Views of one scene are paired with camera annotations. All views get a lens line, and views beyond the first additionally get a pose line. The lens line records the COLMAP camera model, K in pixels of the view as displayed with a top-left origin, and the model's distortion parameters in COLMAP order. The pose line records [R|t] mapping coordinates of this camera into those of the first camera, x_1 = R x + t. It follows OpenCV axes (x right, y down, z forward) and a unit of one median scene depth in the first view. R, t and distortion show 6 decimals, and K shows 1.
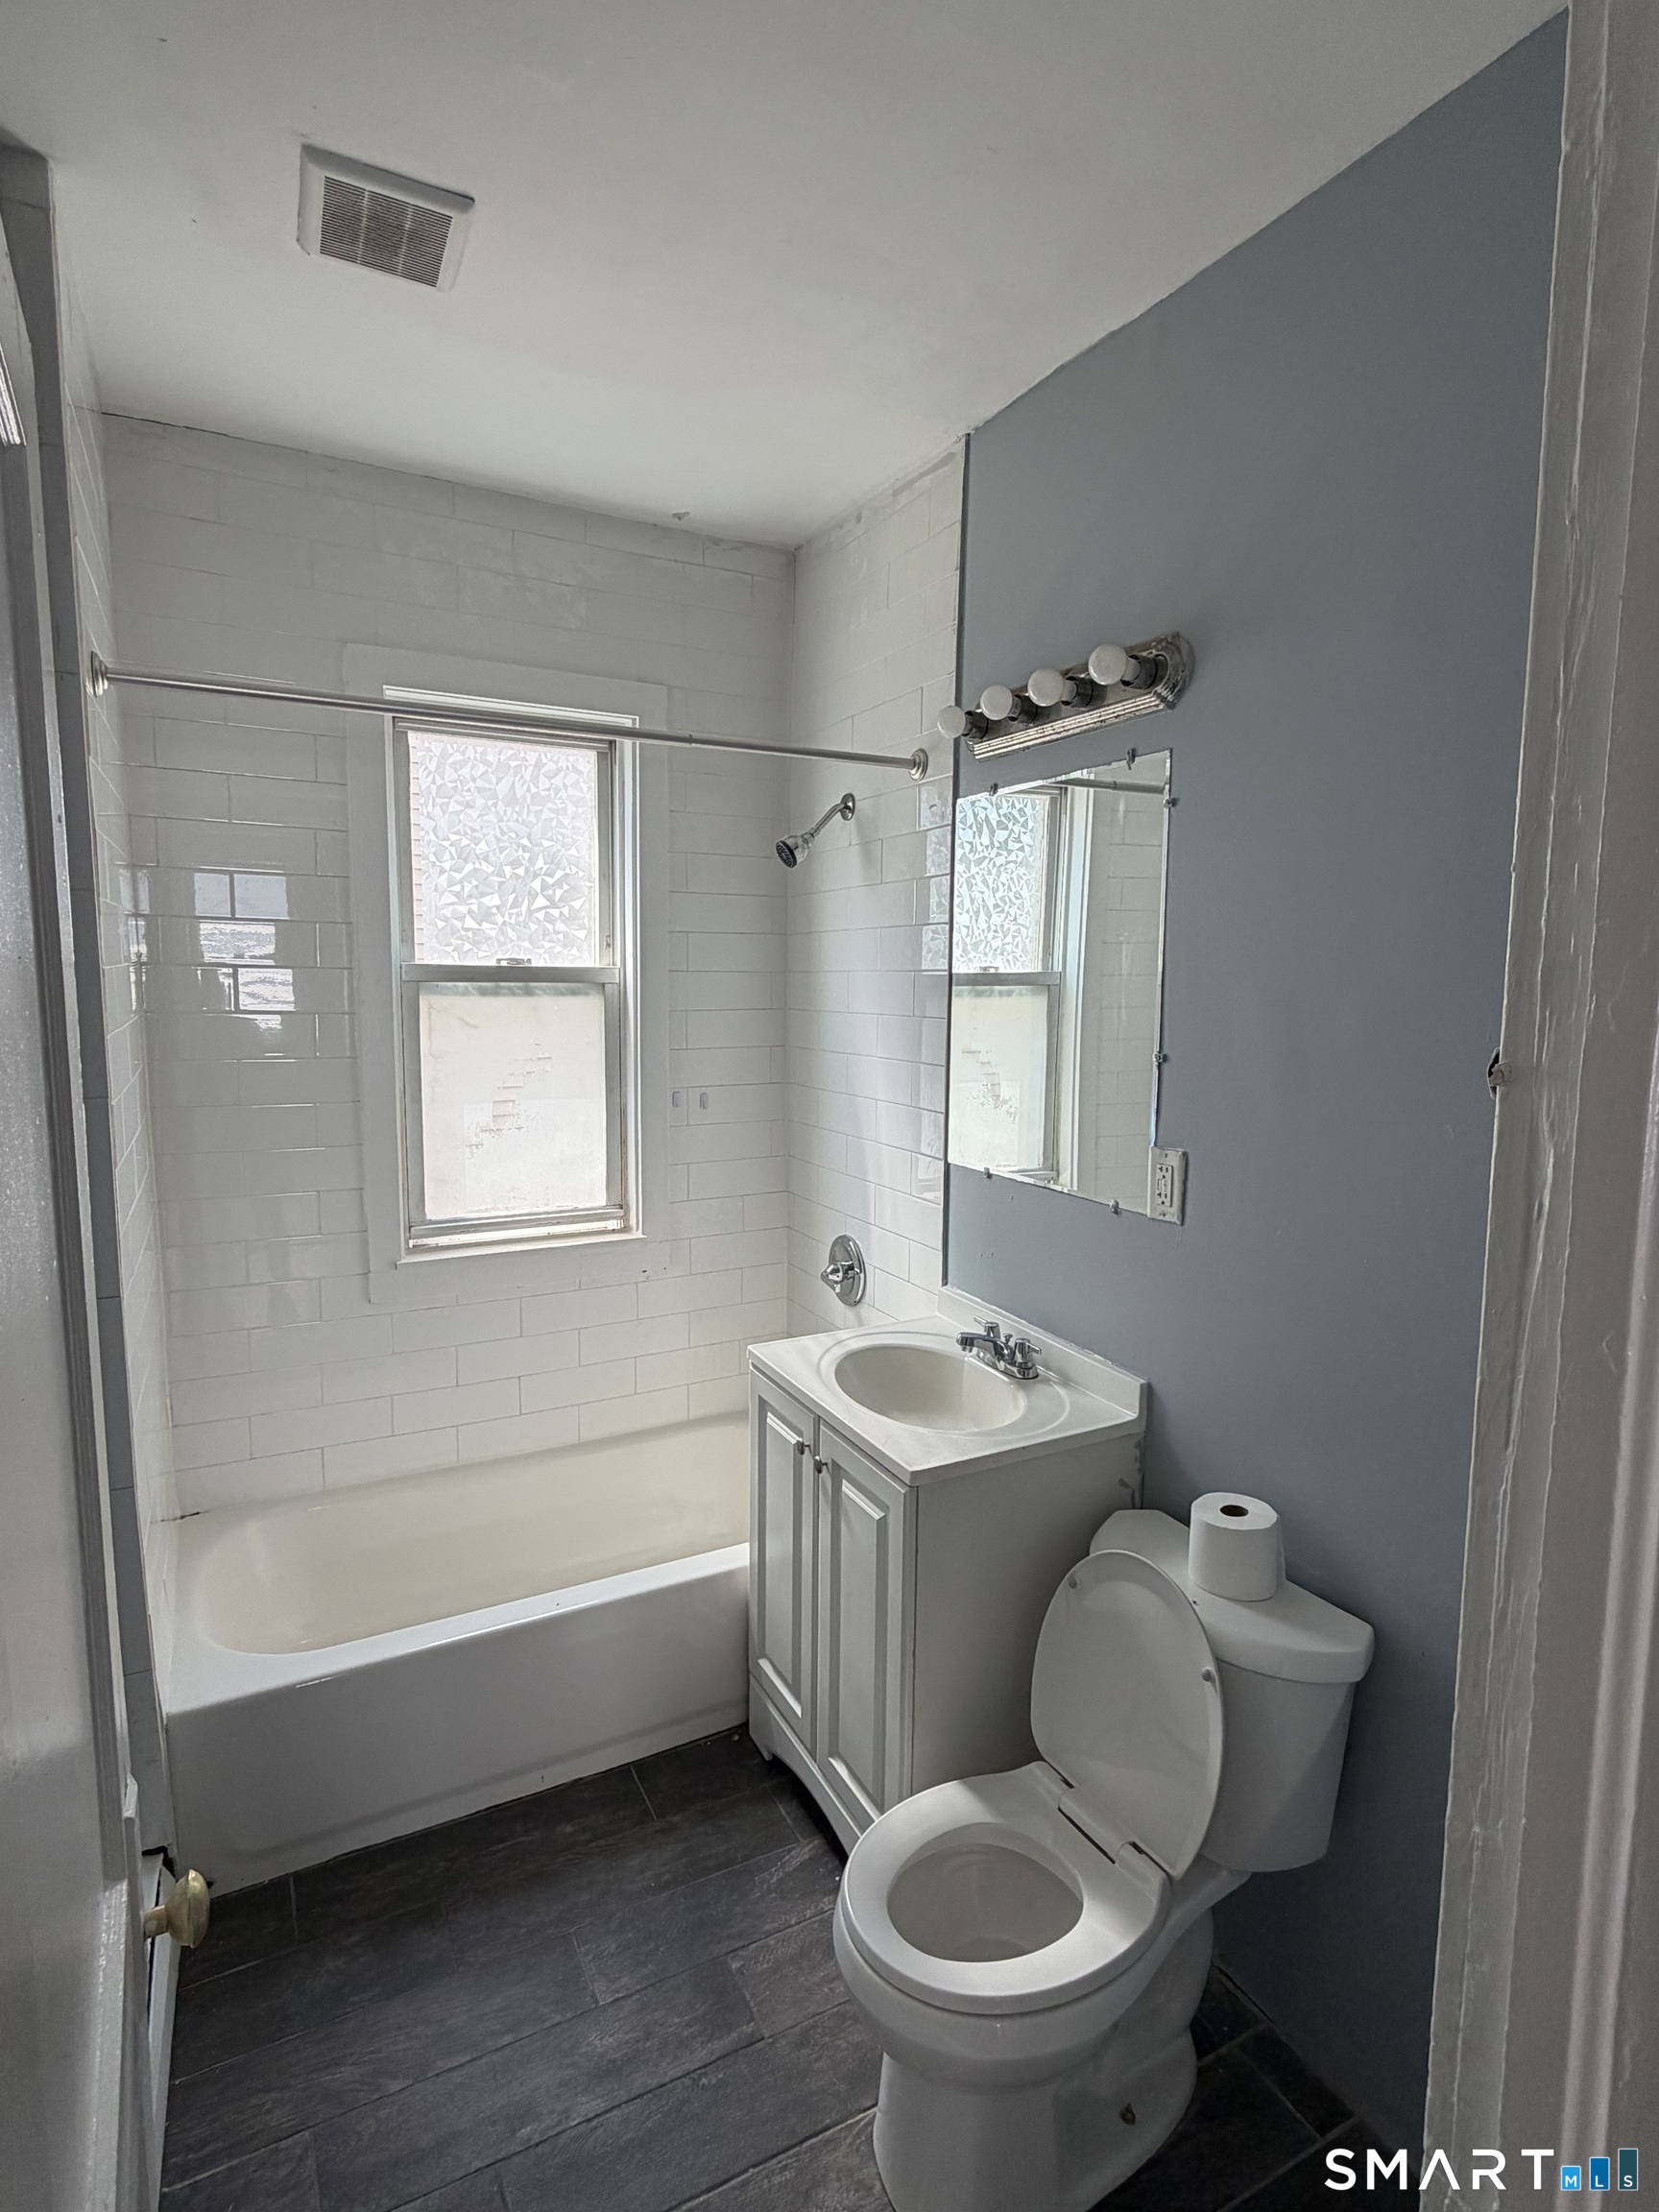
lens RADIAL K [[1104.0, 0, 831.0], [0, 1104.0, 1104.0], [0, 0, 1]] dist [-0.001500, -0.000533]
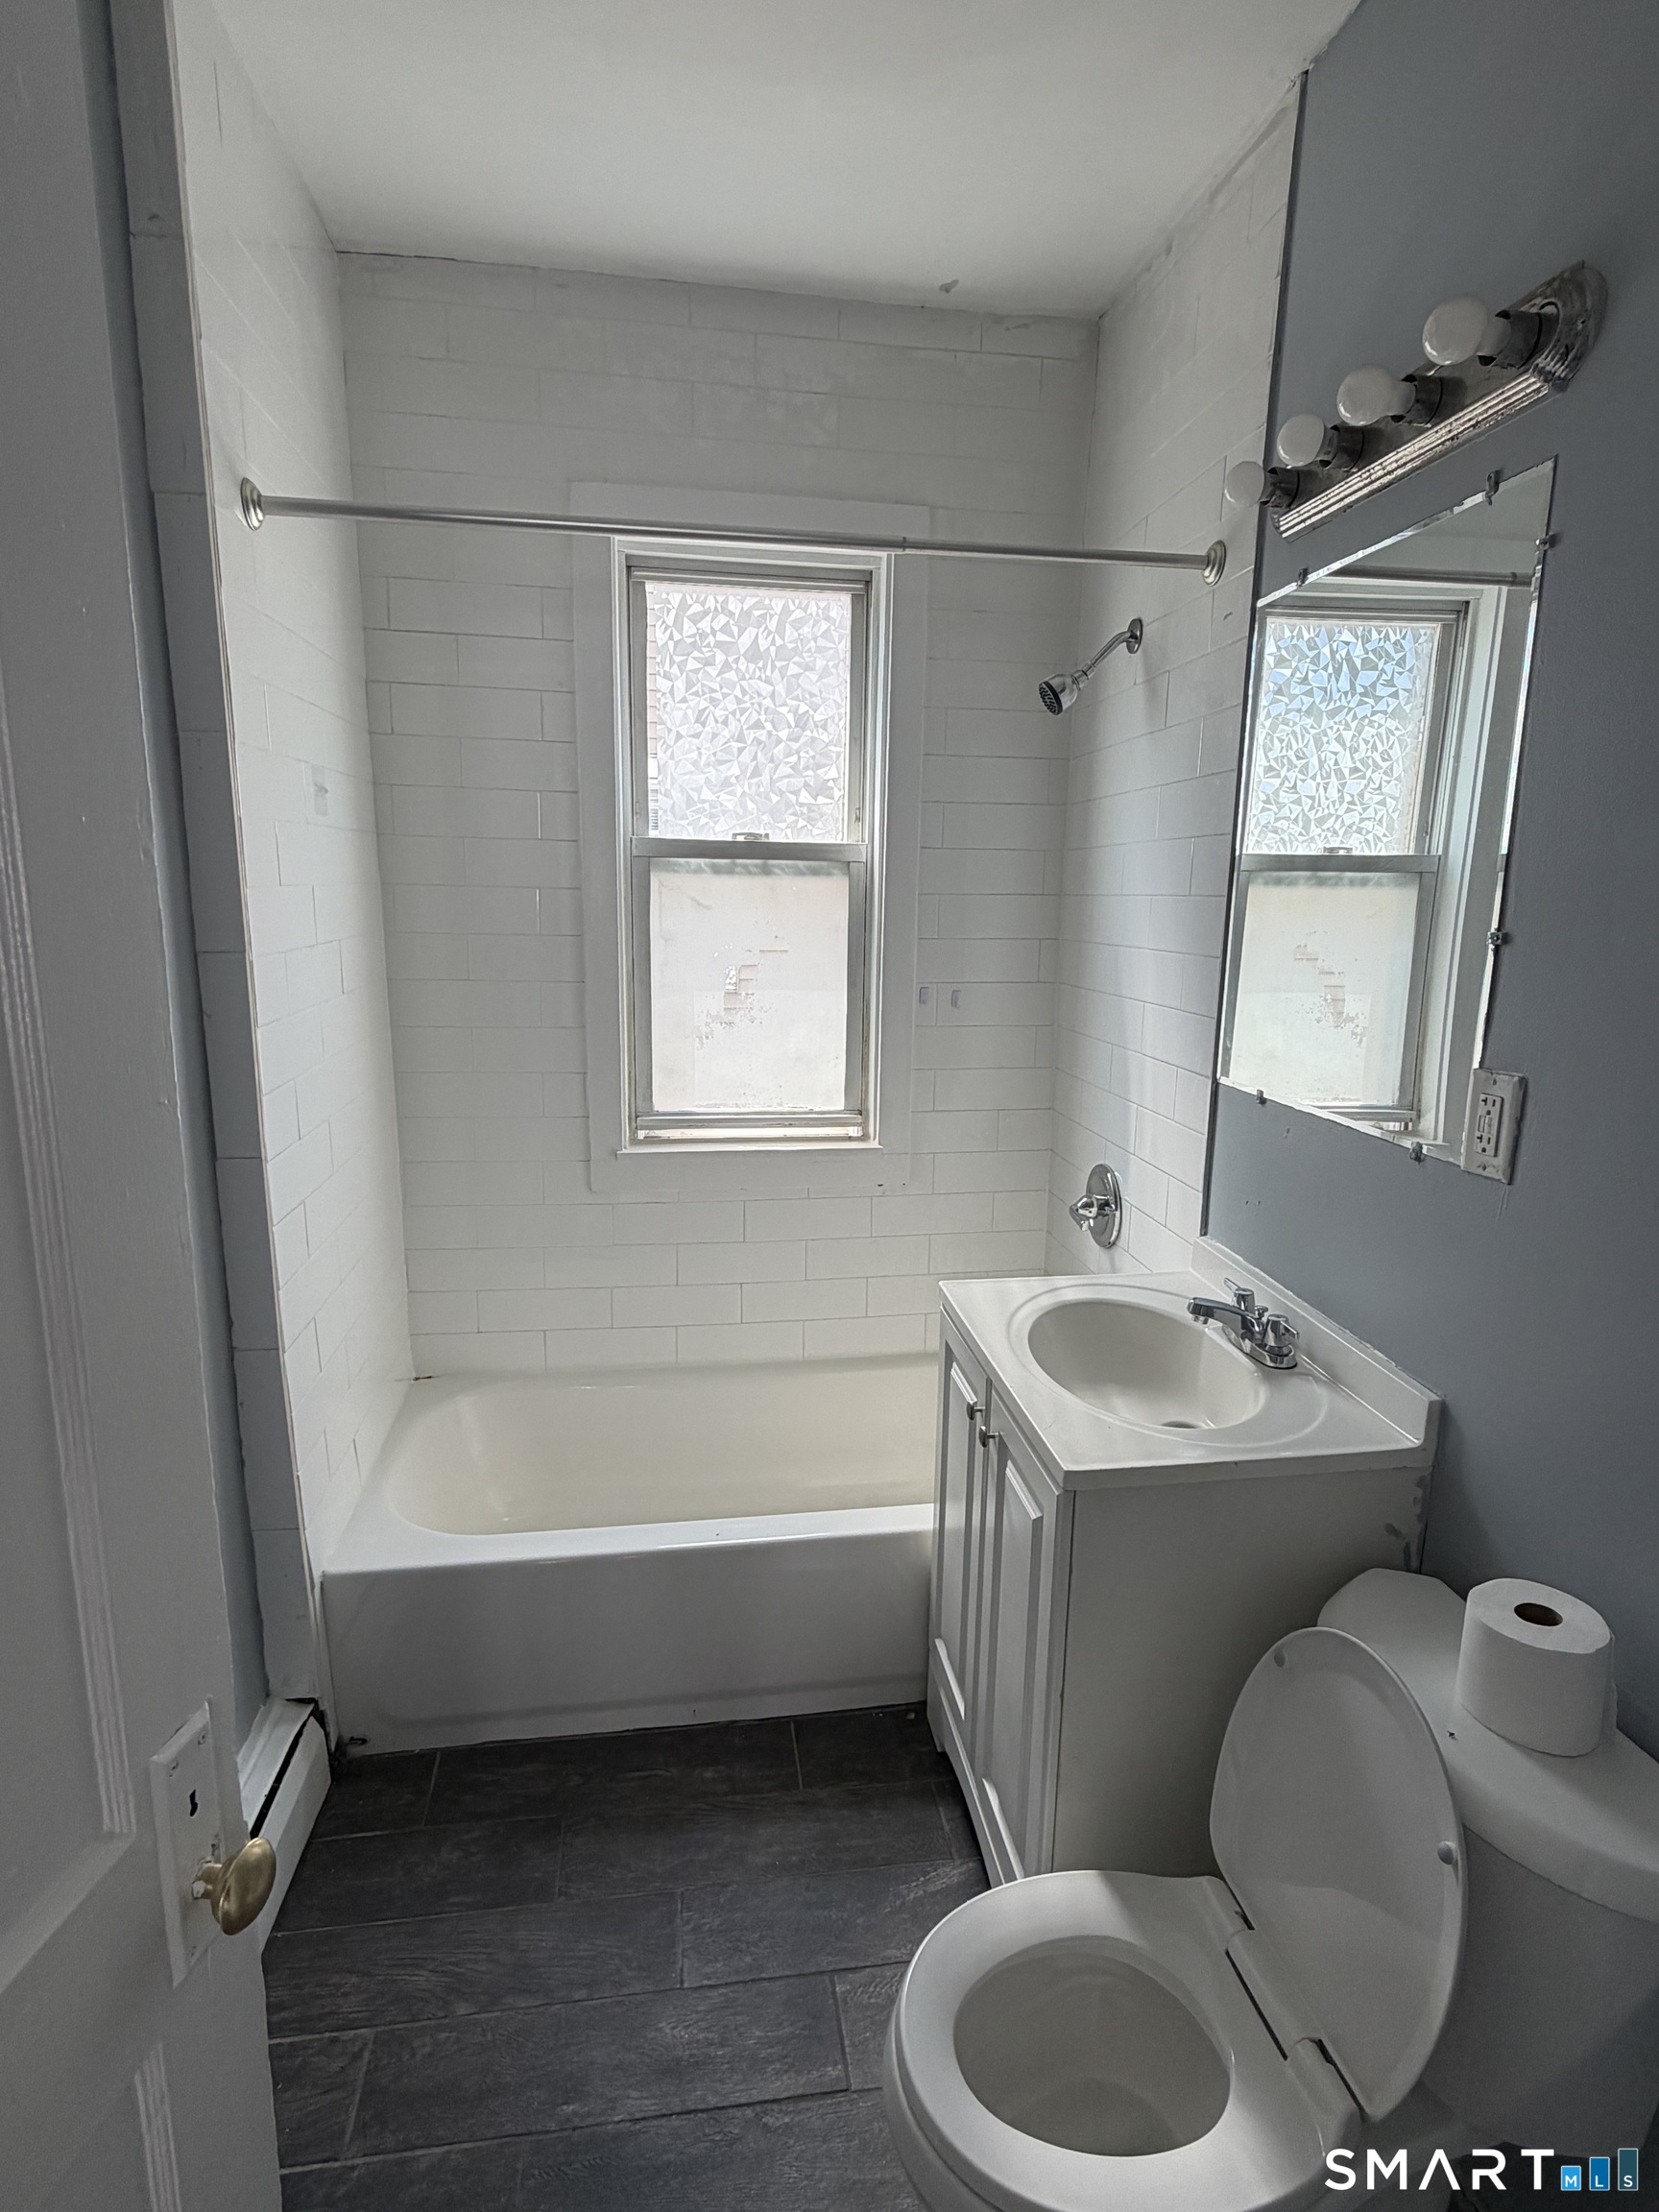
lens RADIAL K [[1119.3, 0, 828.8], [0, 1119.3, 1102.8], [0, 0, 1]] dist [0.000099, -0.000590]
pose [[0.944422, 0.067336, -0.321766, 0.107707], [-0.044017, 0.995885, 0.079215, 0.017868], [0.325776, -0.060649, 0.943500, 0.164968]]
